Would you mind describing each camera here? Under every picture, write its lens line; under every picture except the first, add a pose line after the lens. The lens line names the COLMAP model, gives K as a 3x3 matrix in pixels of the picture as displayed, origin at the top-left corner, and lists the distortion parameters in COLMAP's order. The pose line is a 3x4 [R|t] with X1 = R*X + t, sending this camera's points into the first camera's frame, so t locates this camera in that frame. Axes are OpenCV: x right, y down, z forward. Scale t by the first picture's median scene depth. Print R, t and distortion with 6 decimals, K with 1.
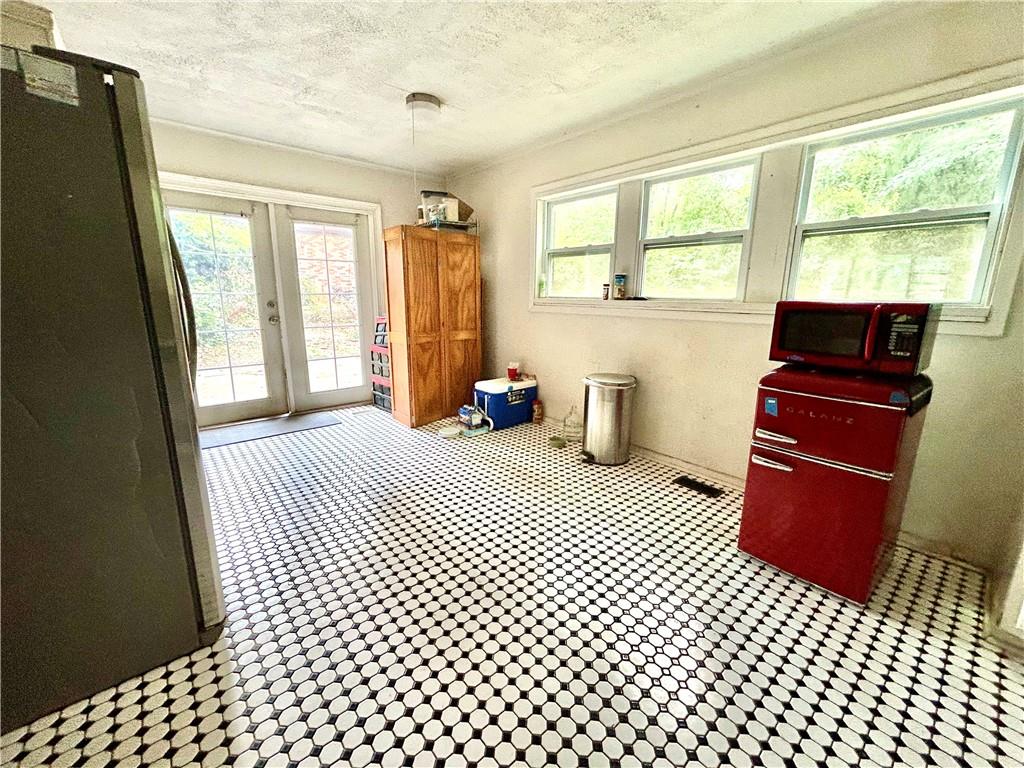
lens RADIAL K [[411.5, 0, 511.9], [0, 411.5, 380.9], [0, 0, 1]] dist [-0.003970, -0.000053]
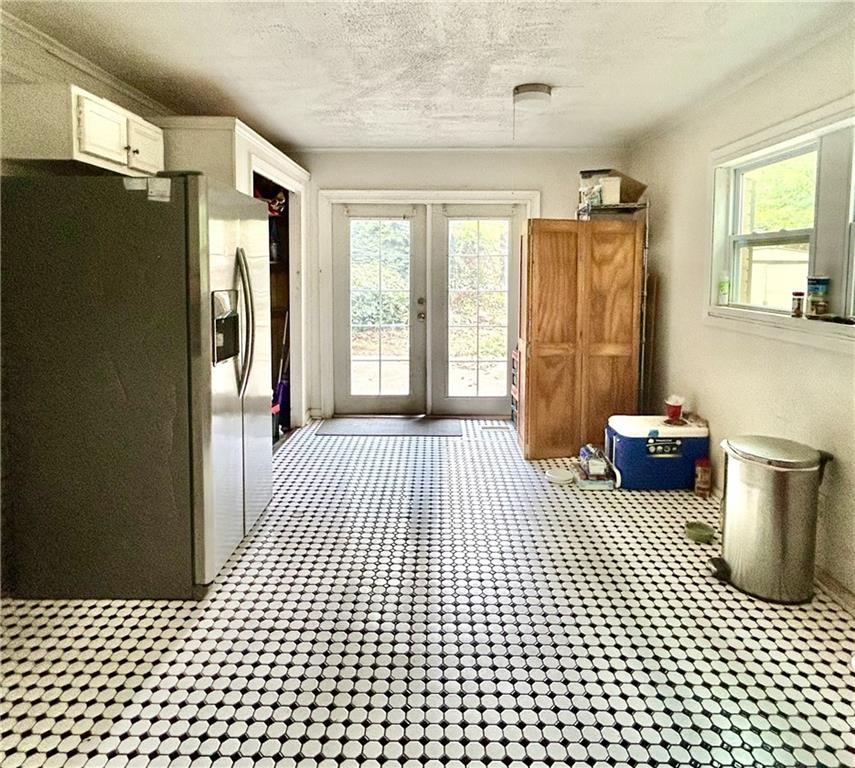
lens RADIAL K [[550.2, 0, 434.1], [0, 550.2, 305.6], [0, 0, 1]] dist [0.001454, 0.005021]
pose [[0.752069, 0.040266, -0.657854, 0.312518], [-0.136448, 0.986020, -0.095636, -0.053850], [0.644806, 0.161687, 0.747049, 0.030788]]
